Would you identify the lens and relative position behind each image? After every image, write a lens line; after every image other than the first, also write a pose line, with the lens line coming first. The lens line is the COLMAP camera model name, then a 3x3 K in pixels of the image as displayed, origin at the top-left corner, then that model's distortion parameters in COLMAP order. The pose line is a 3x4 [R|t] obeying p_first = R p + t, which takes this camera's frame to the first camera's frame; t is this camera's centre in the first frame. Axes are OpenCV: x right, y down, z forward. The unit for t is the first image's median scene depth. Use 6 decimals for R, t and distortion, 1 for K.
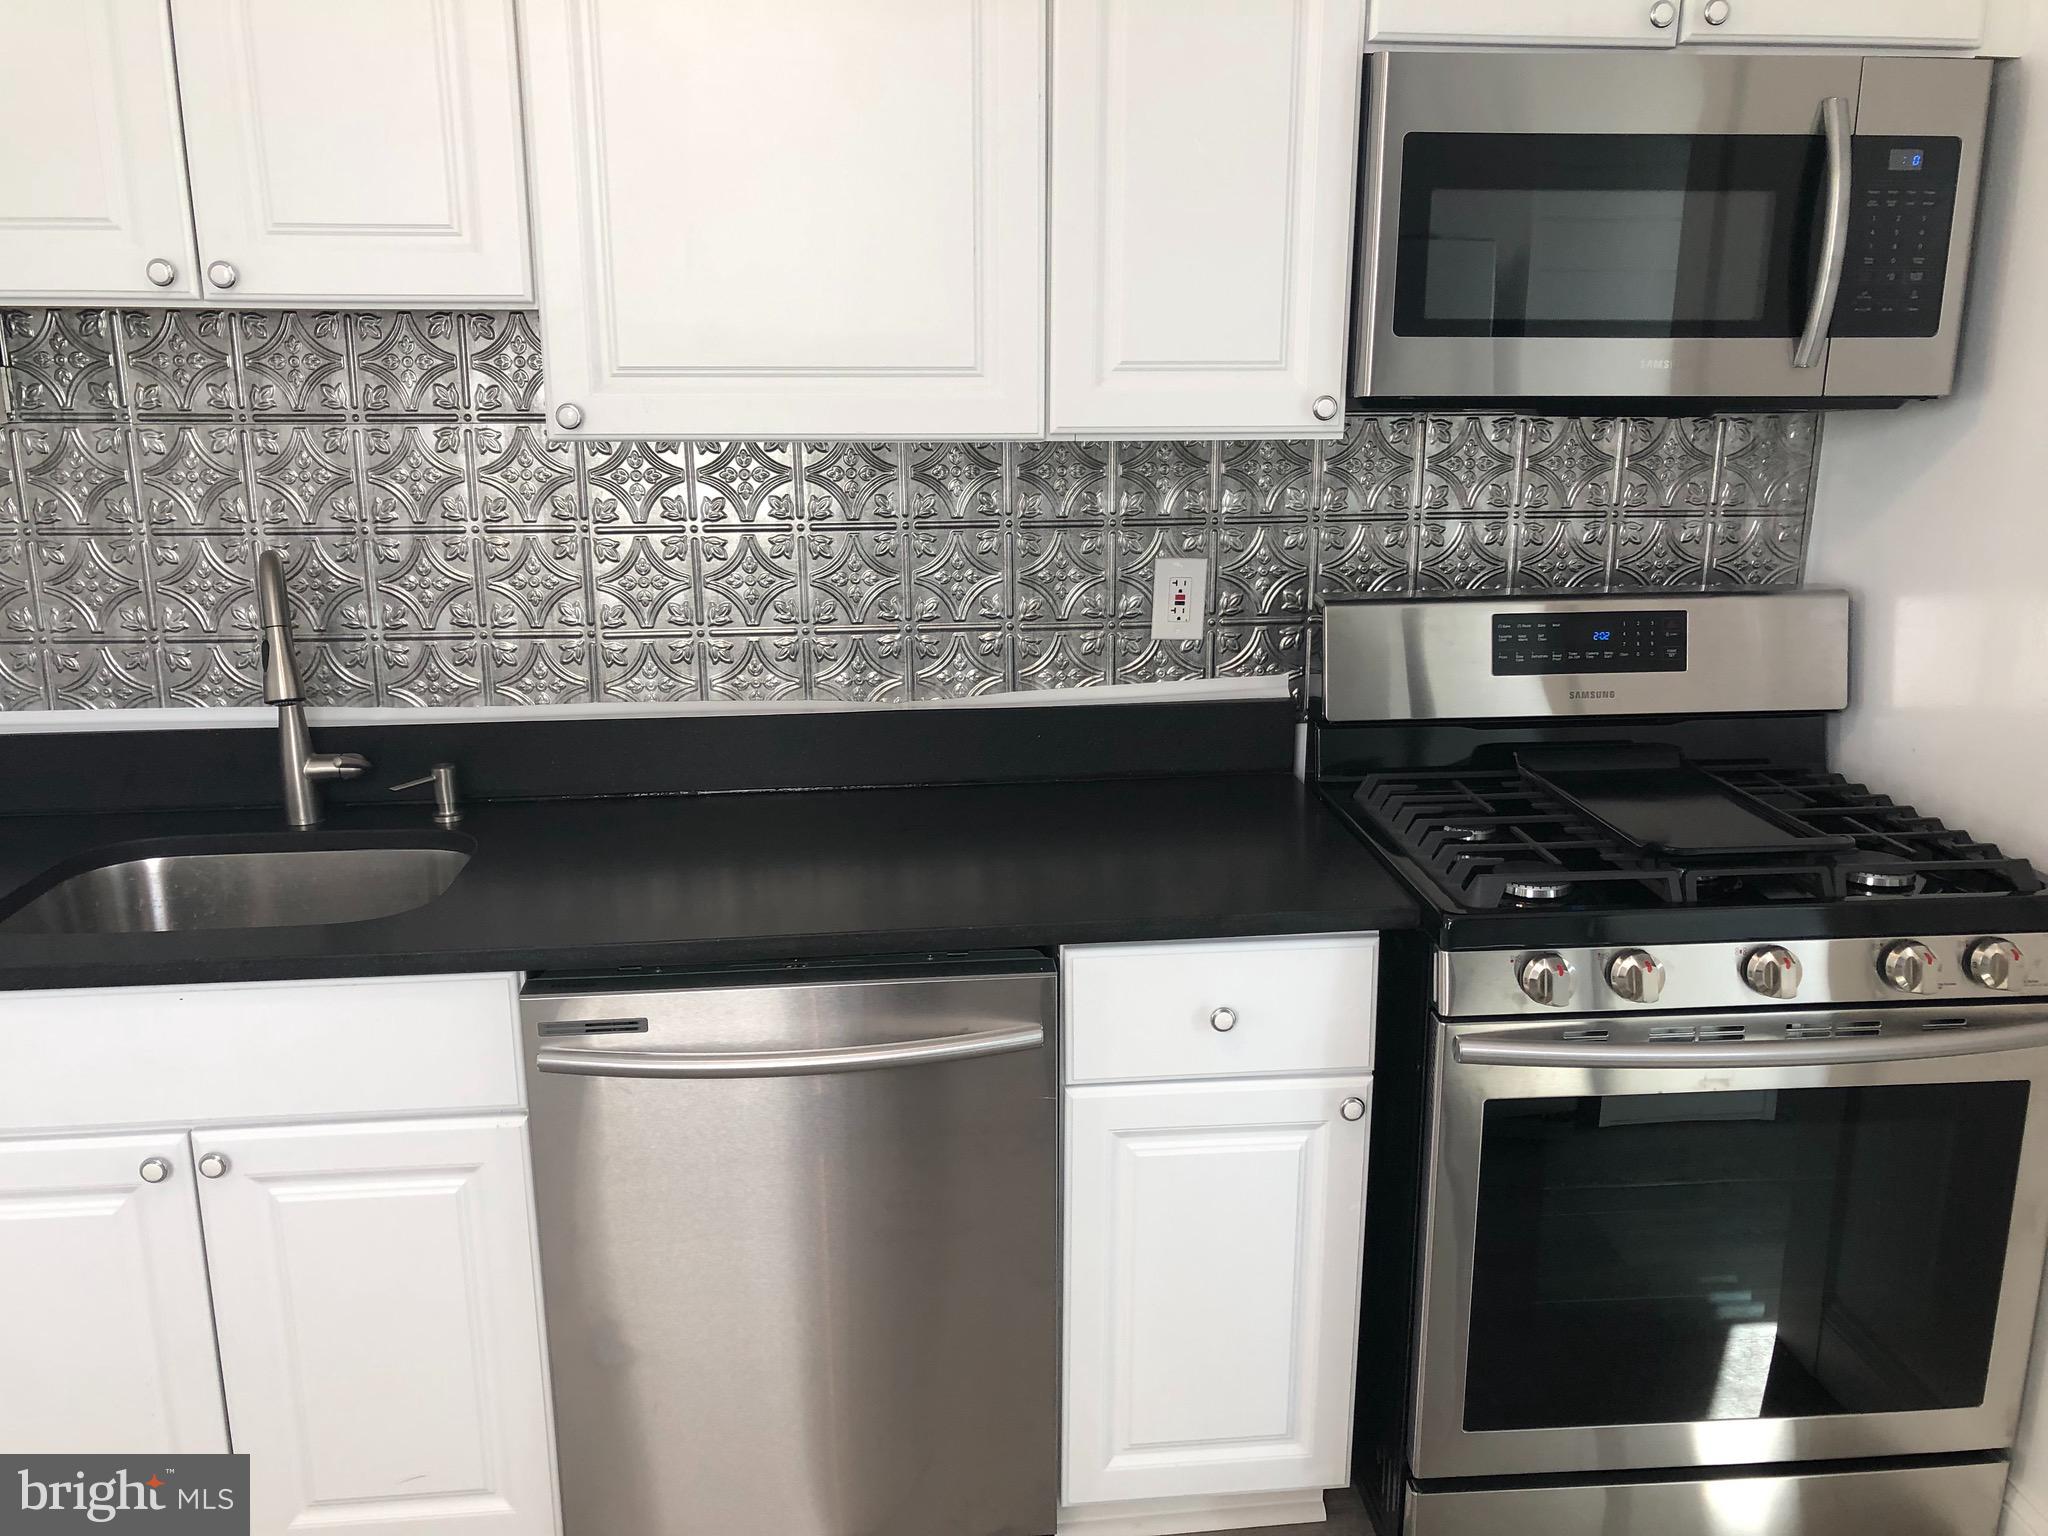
lens RADIAL K [[1784.5, 0, 1024.8], [0, 1784.5, 786.3], [0, 0, 1]] dist [0.057245, -0.005913]
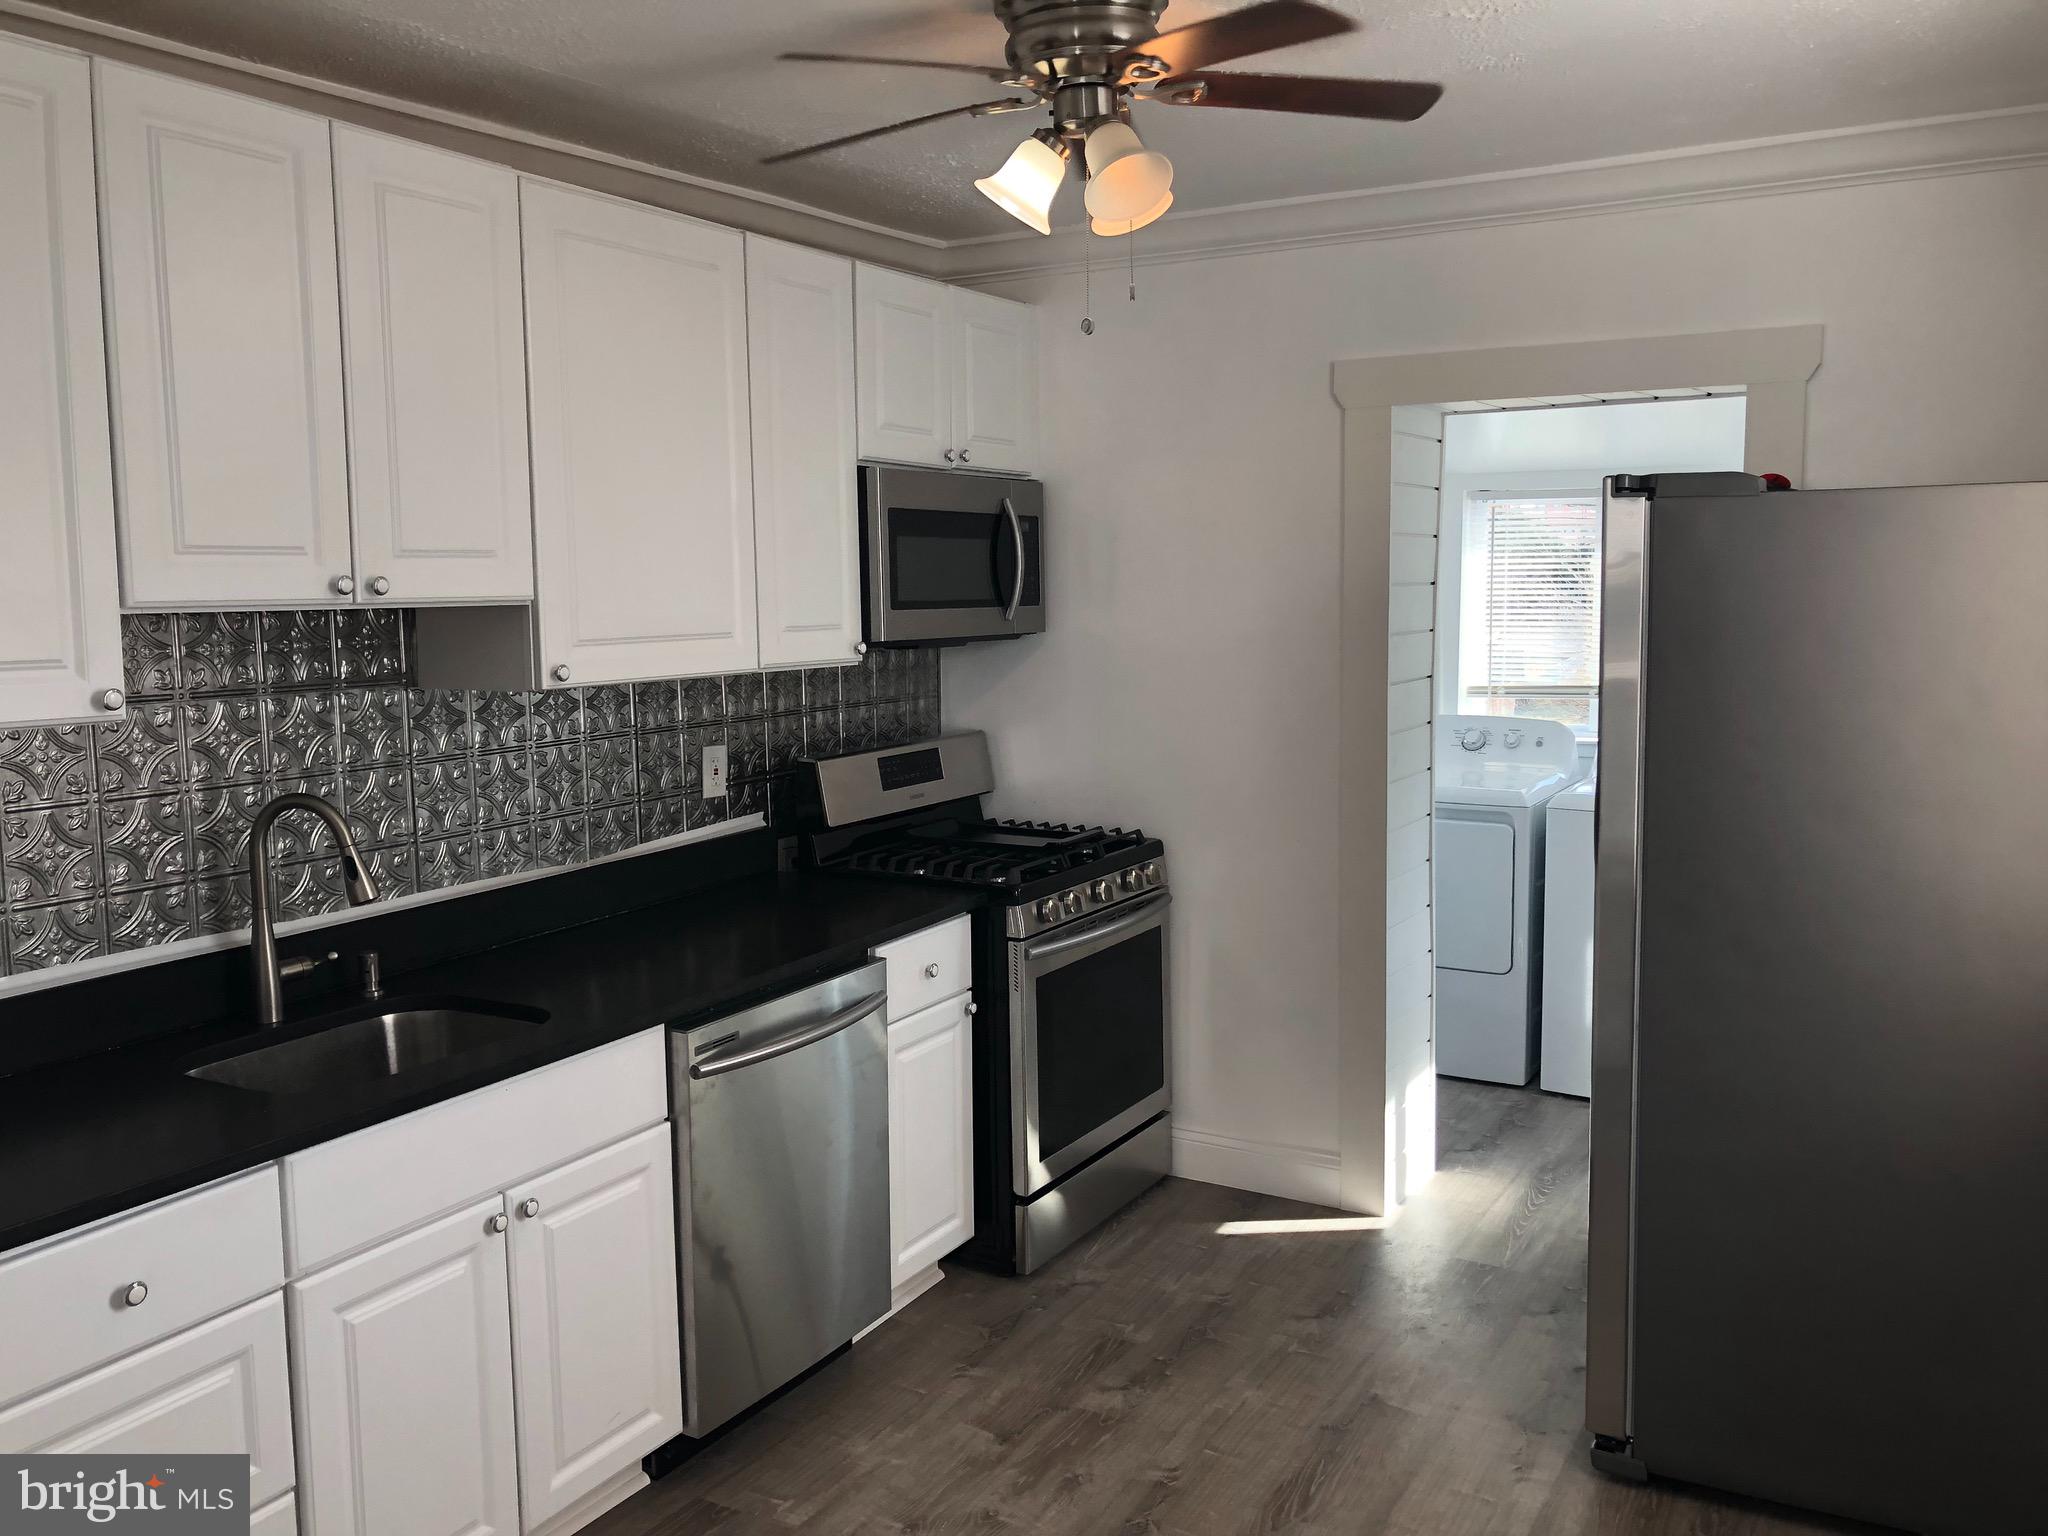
lens RADIAL K [[1698.1, 0, 1024.0], [0, 1698.1, 768.0], [0, 0, 1]] dist [0.008218, 0.004552]
pose [[0.564548, -0.097831, 0.819582, -1.009991], [0.233632, 0.971283, -0.044993, 0.025015], [-0.791644, 0.216881, 0.571193, -0.084711]]
